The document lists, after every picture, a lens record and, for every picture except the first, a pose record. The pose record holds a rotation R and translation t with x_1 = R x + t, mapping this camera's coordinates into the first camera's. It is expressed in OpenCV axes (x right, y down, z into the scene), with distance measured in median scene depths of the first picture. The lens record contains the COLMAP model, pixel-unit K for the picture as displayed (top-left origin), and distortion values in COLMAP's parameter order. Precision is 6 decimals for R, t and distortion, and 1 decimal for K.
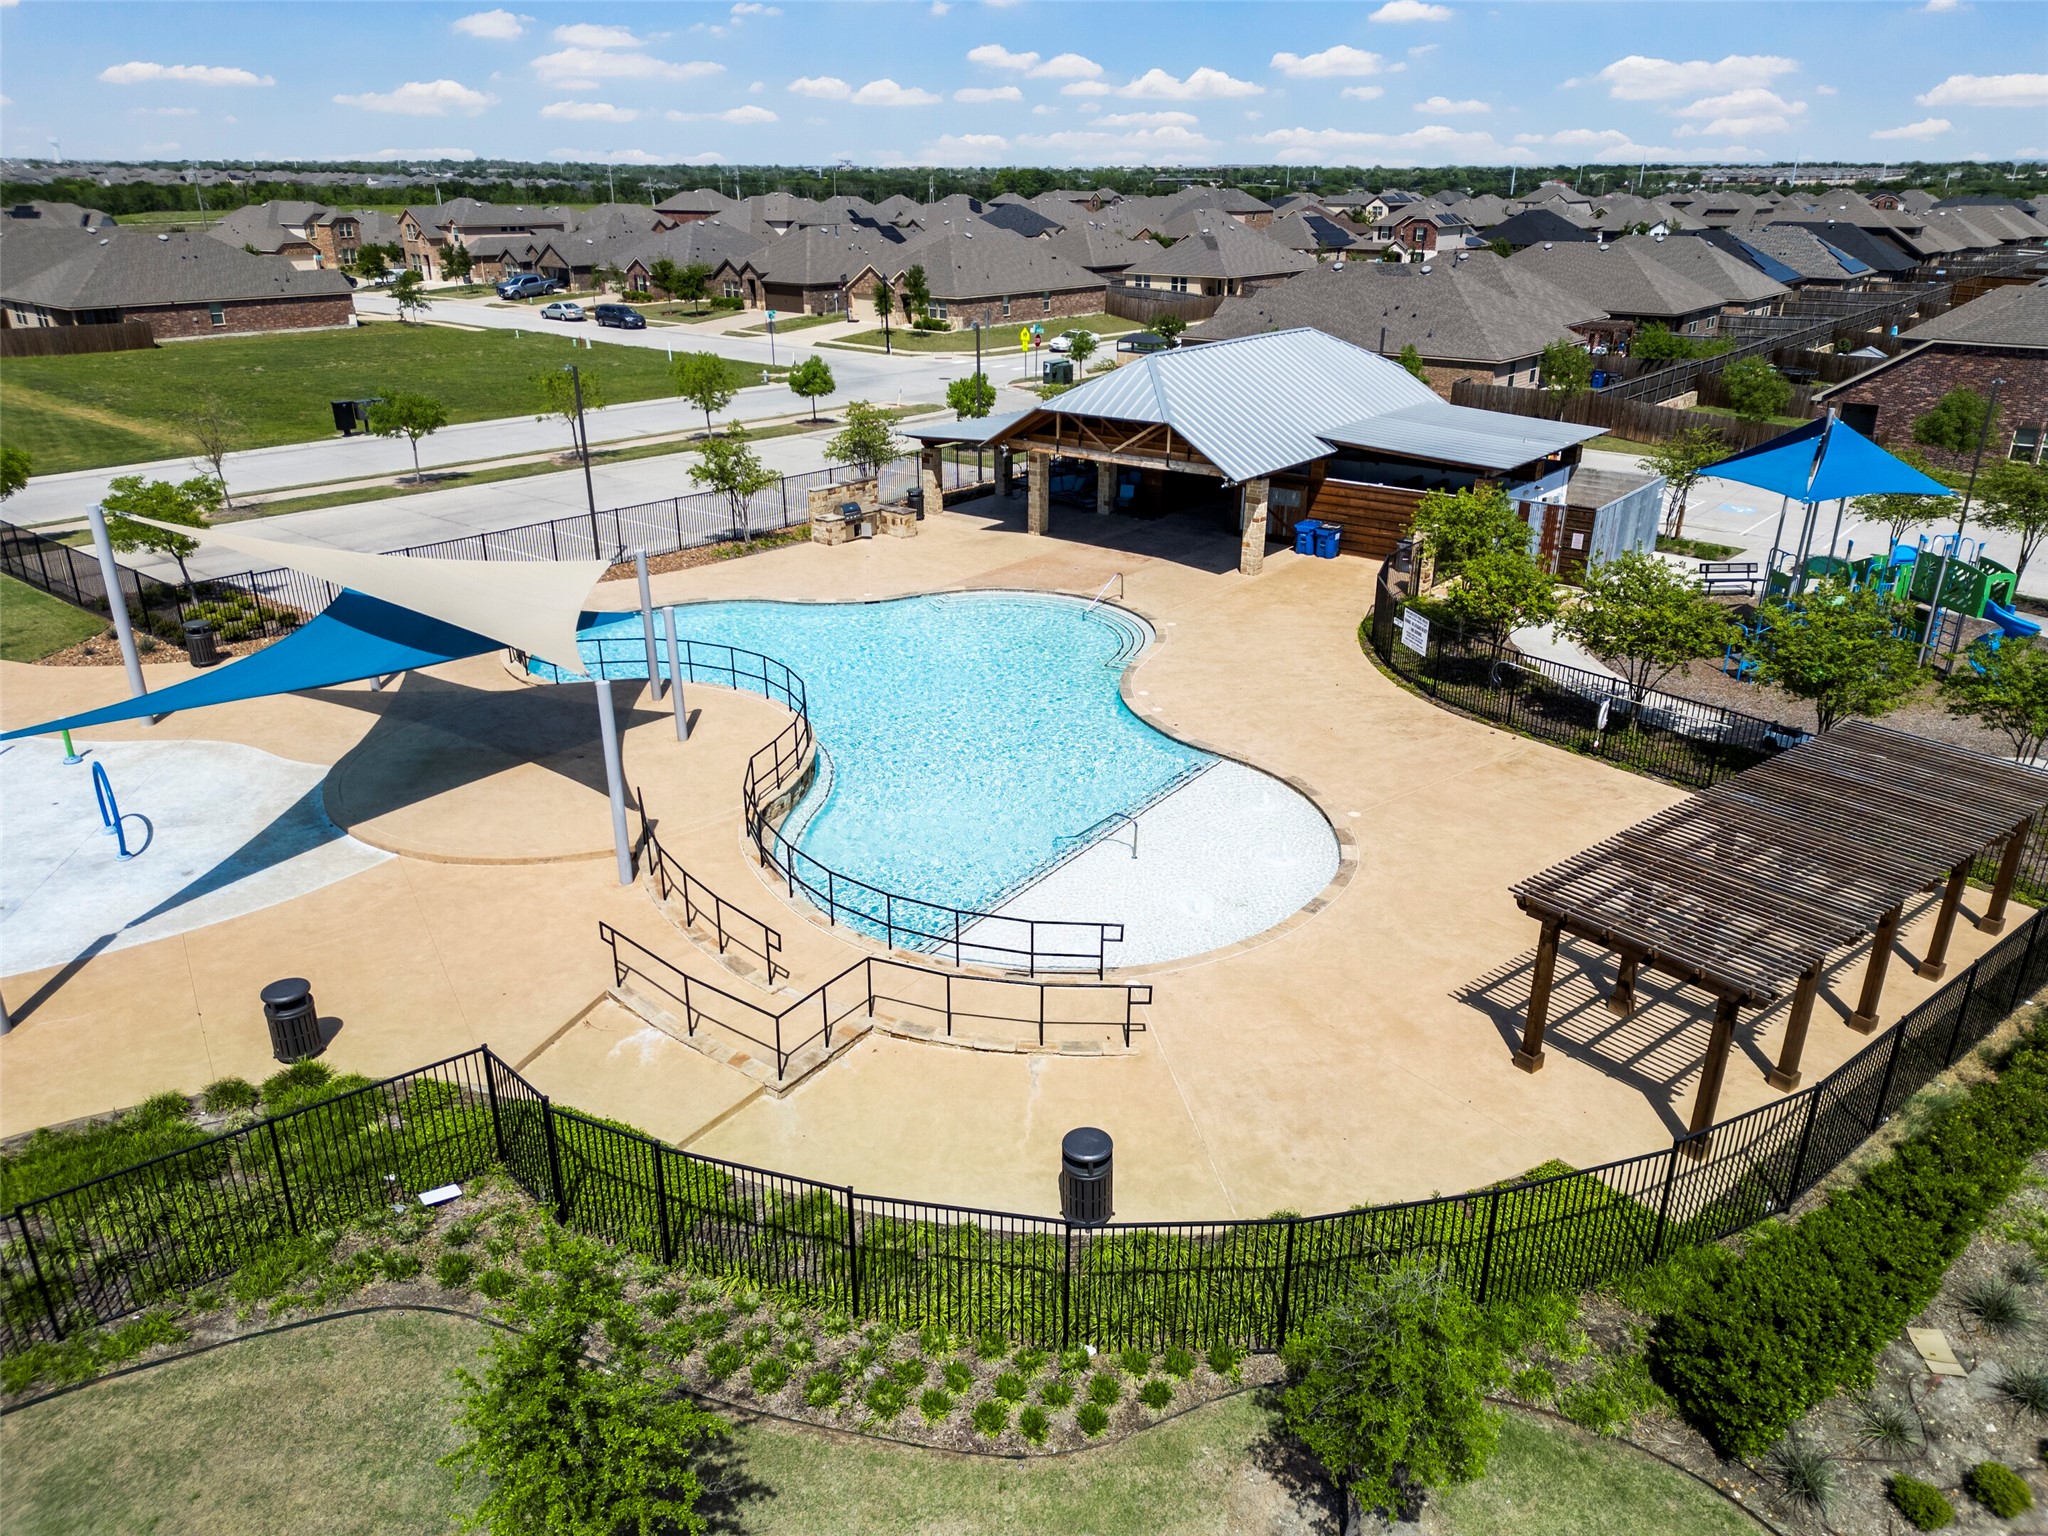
lens RADIAL K [[1432.8, 0, 1026.8], [0, 1432.8, 756.8], [0, 0, 1]] dist [0.073256, -0.068762]
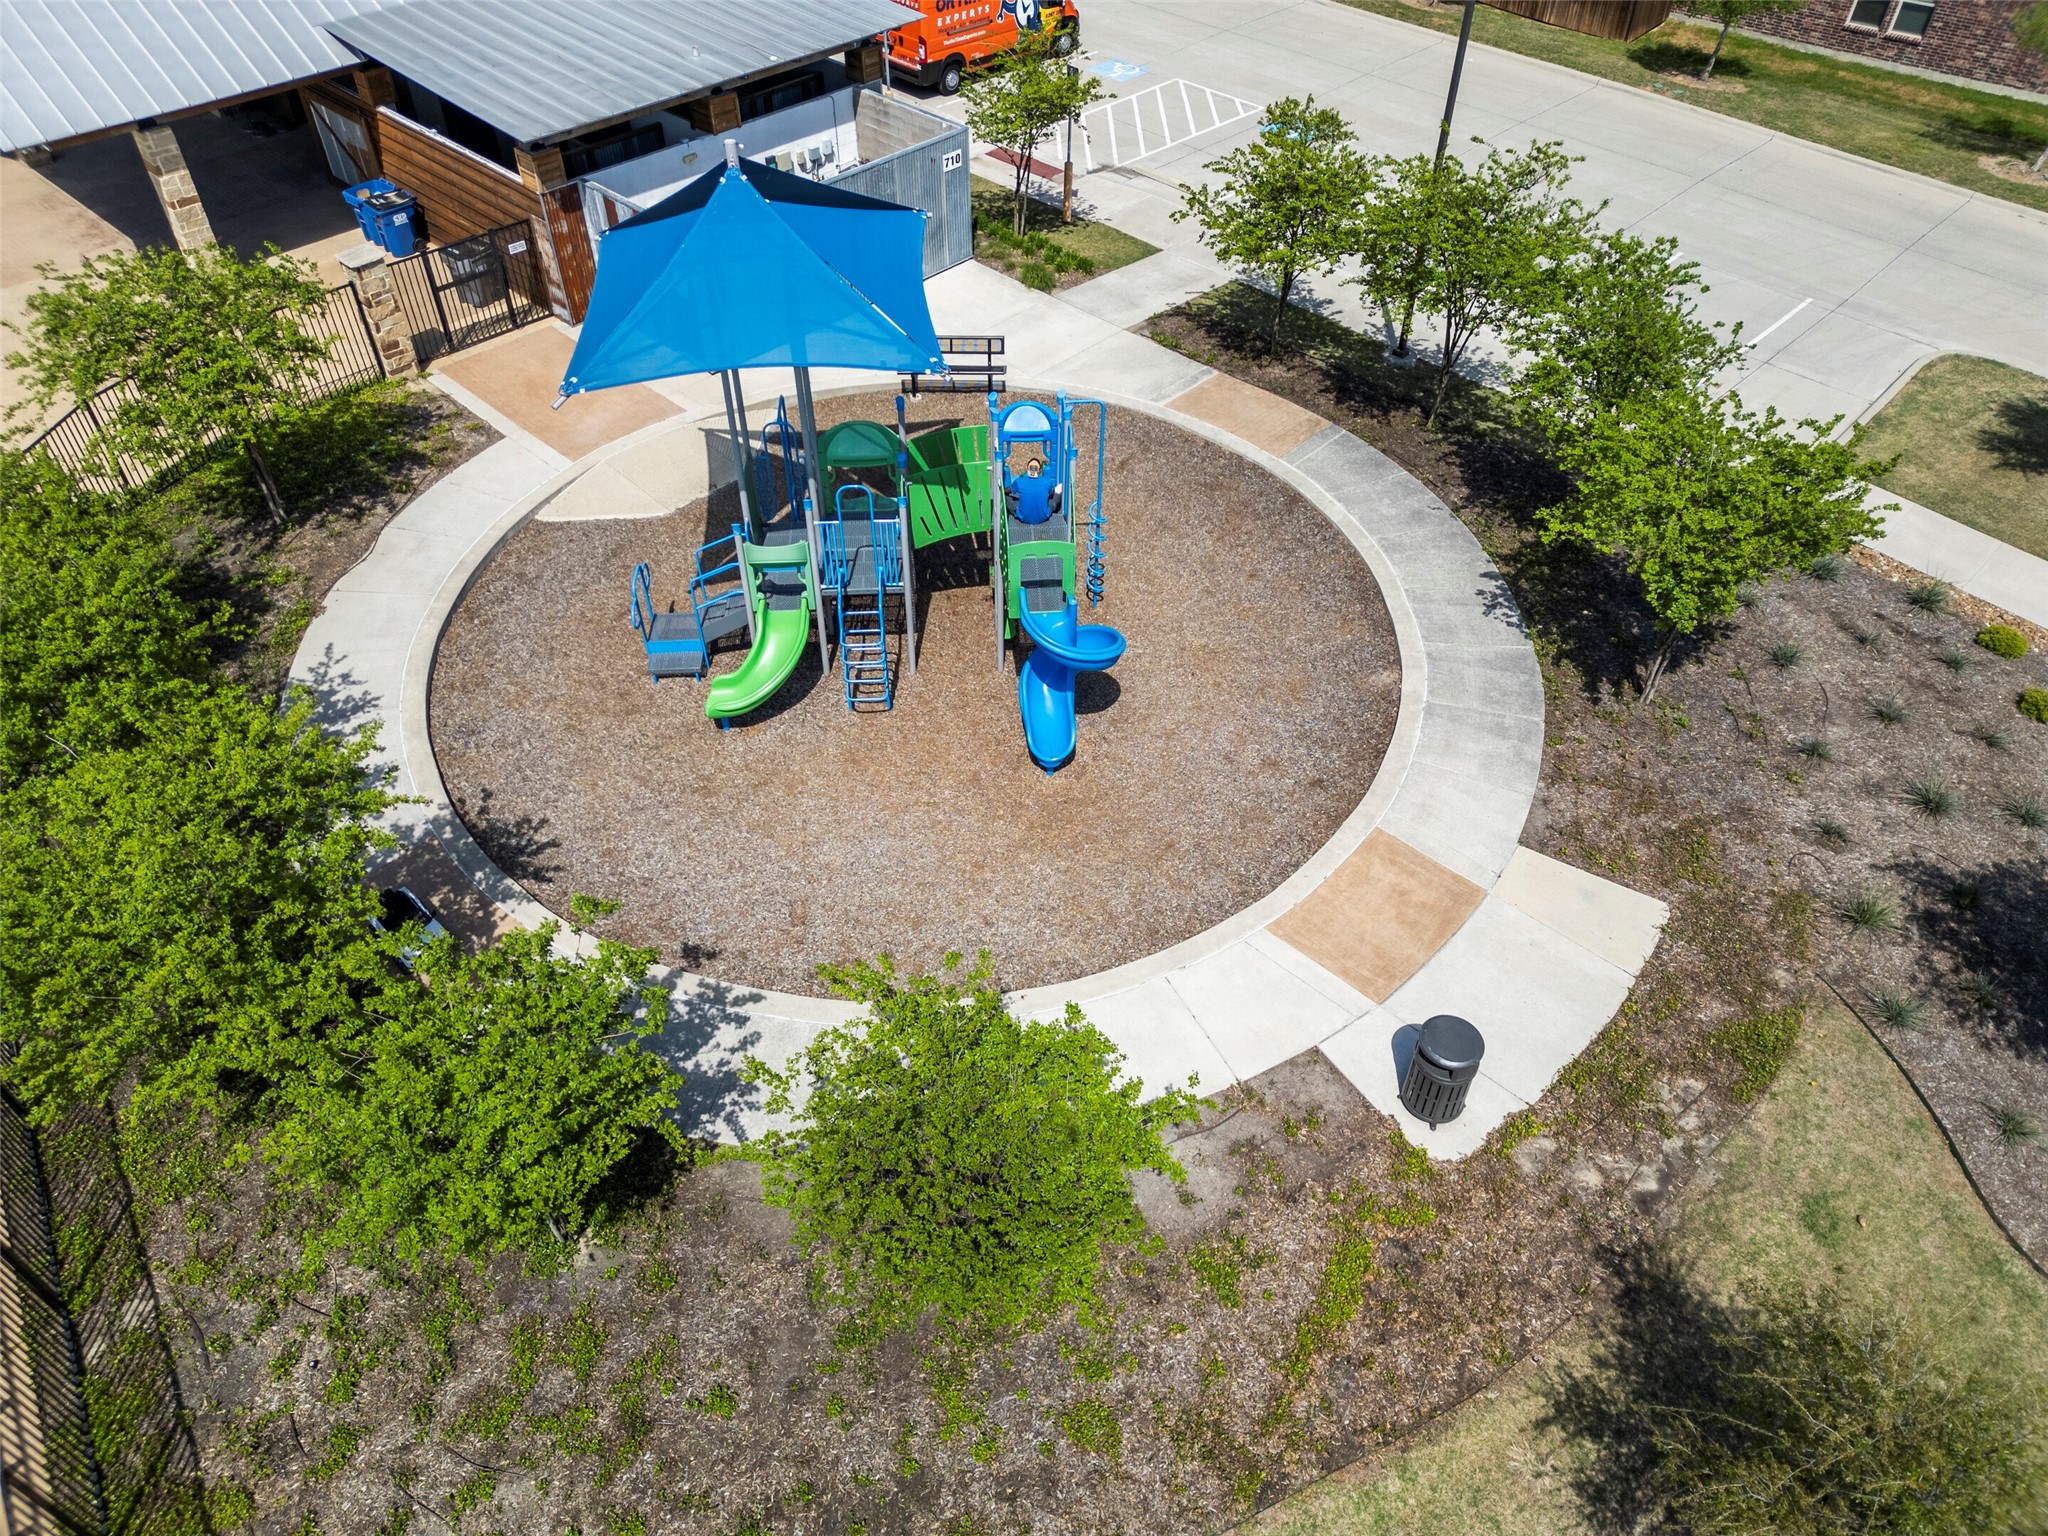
lens RADIAL K [[1432.8, 0, 1024.0], [0, 1432.8, 768.0], [0, 0, 1]] dist [0.030251, -0.003781]
pose [[0.996030, 0.058197, -0.067354, 0.674756], [-0.029248, 0.928630, 0.369854, -0.222477], [0.084071, -0.366415, 0.926645, 0.513342]]
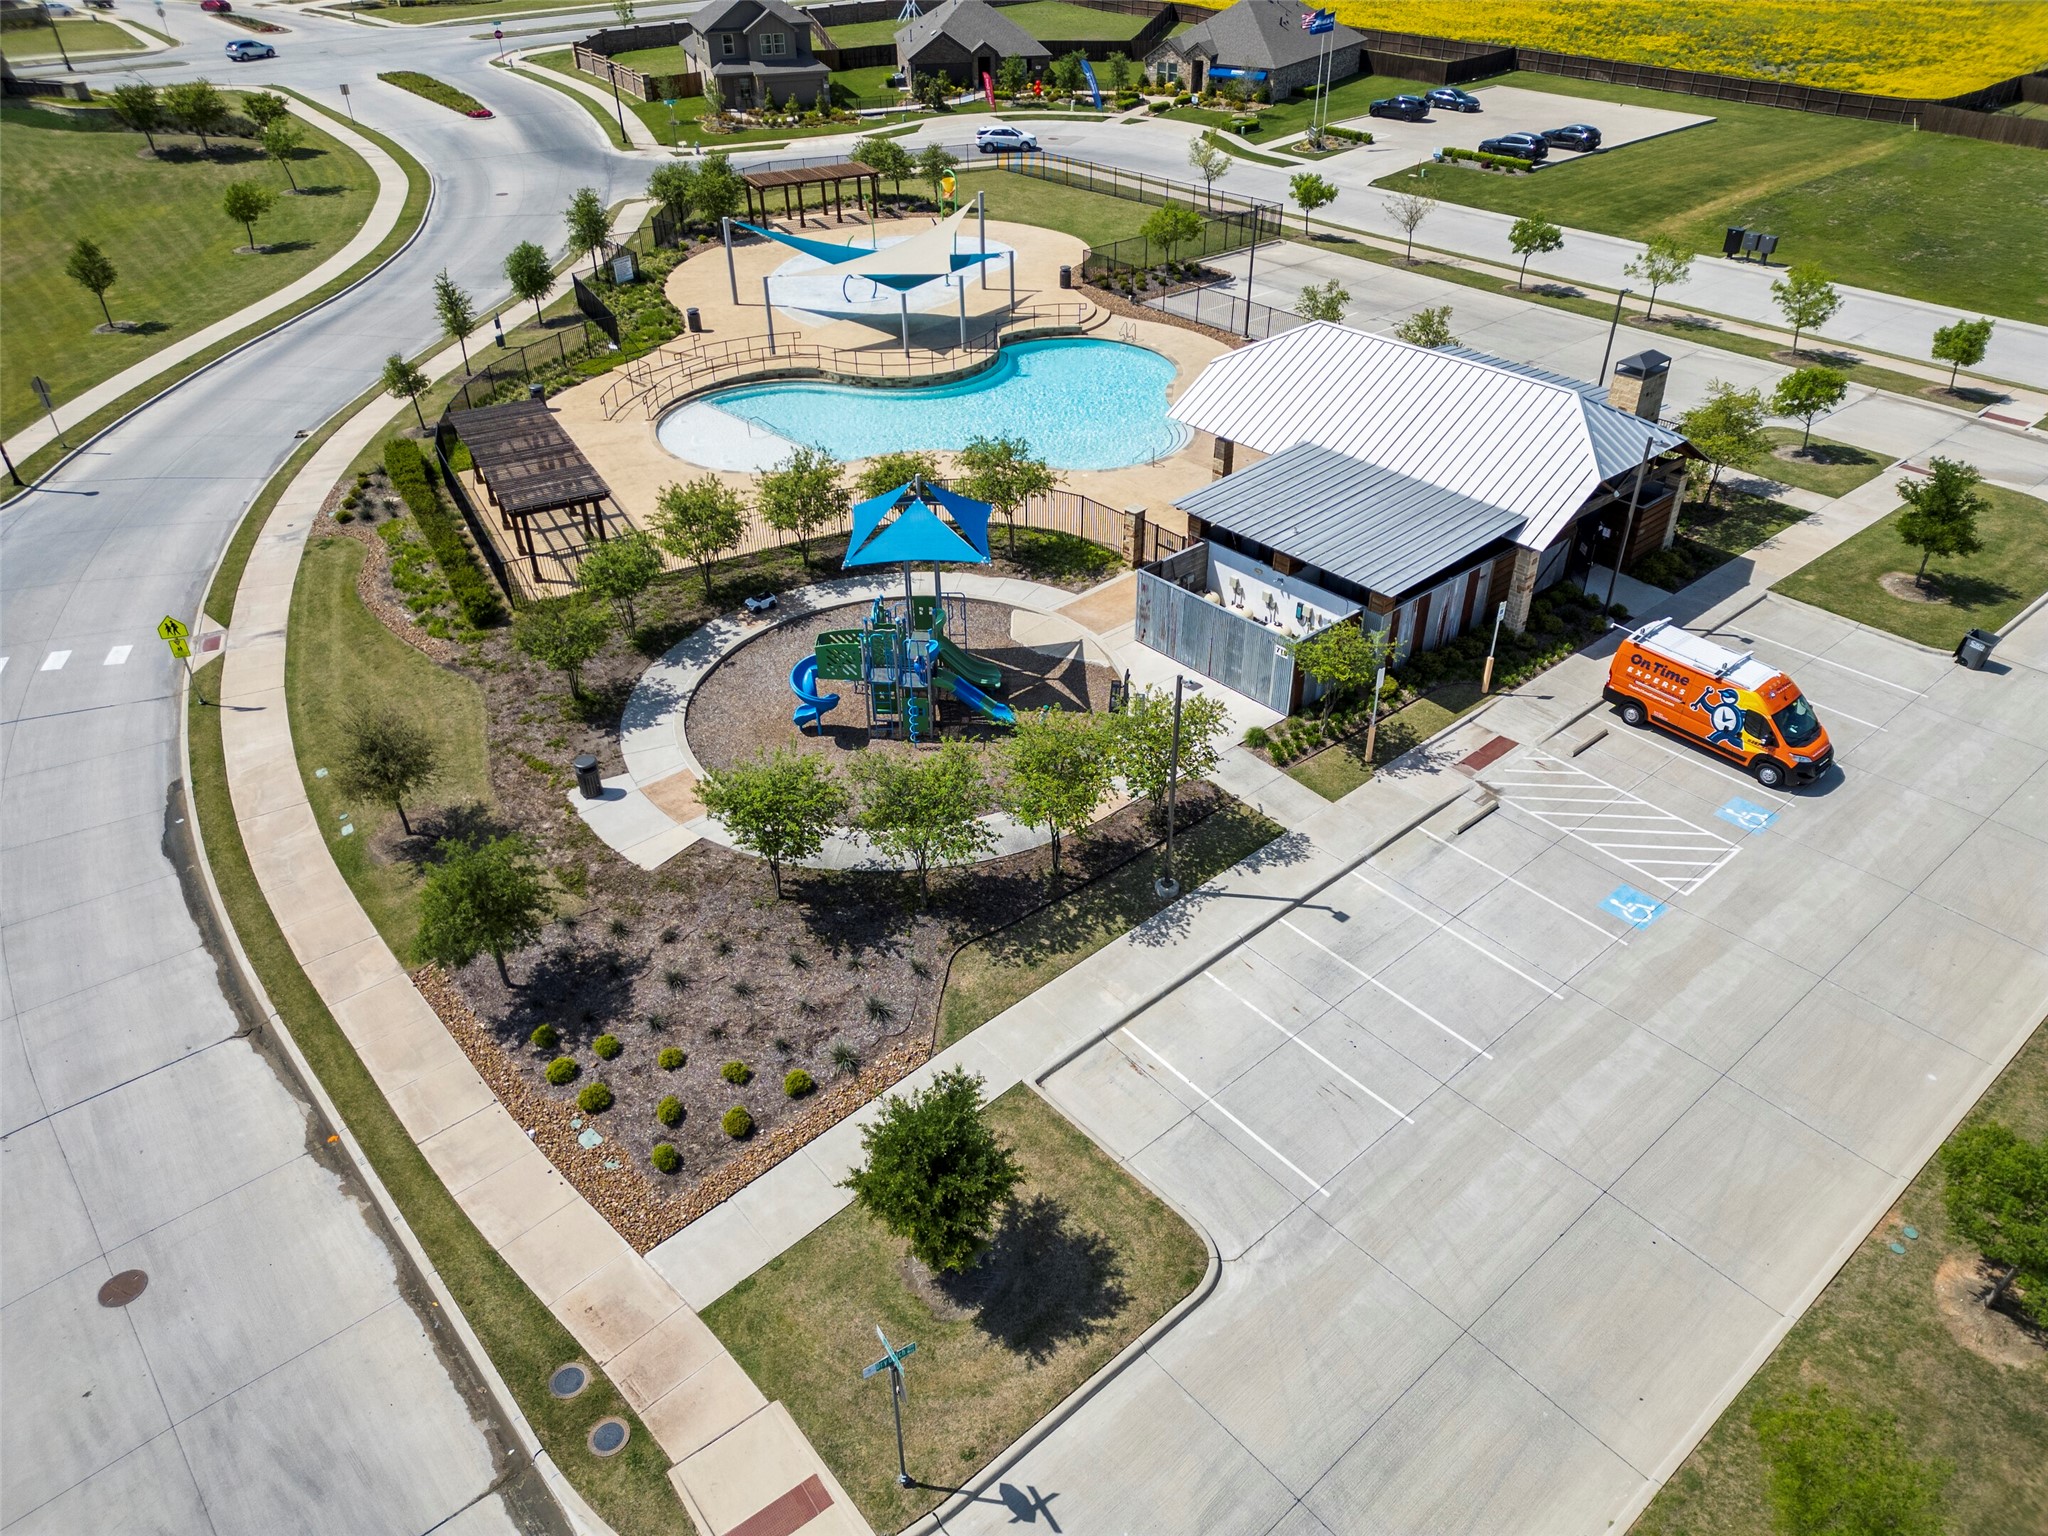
lens RADIAL K [[1432.8, 0, 1026.8], [0, 1432.8, 756.8], [0, 0, 1]] dist [0.073256, -0.068762]
pose [[-0.178518, 0.543838, -0.819983, 1.589096], [-0.361068, 0.739022, 0.568750, -0.752672], [0.915293, 0.397602, 0.064434, 1.080637]]
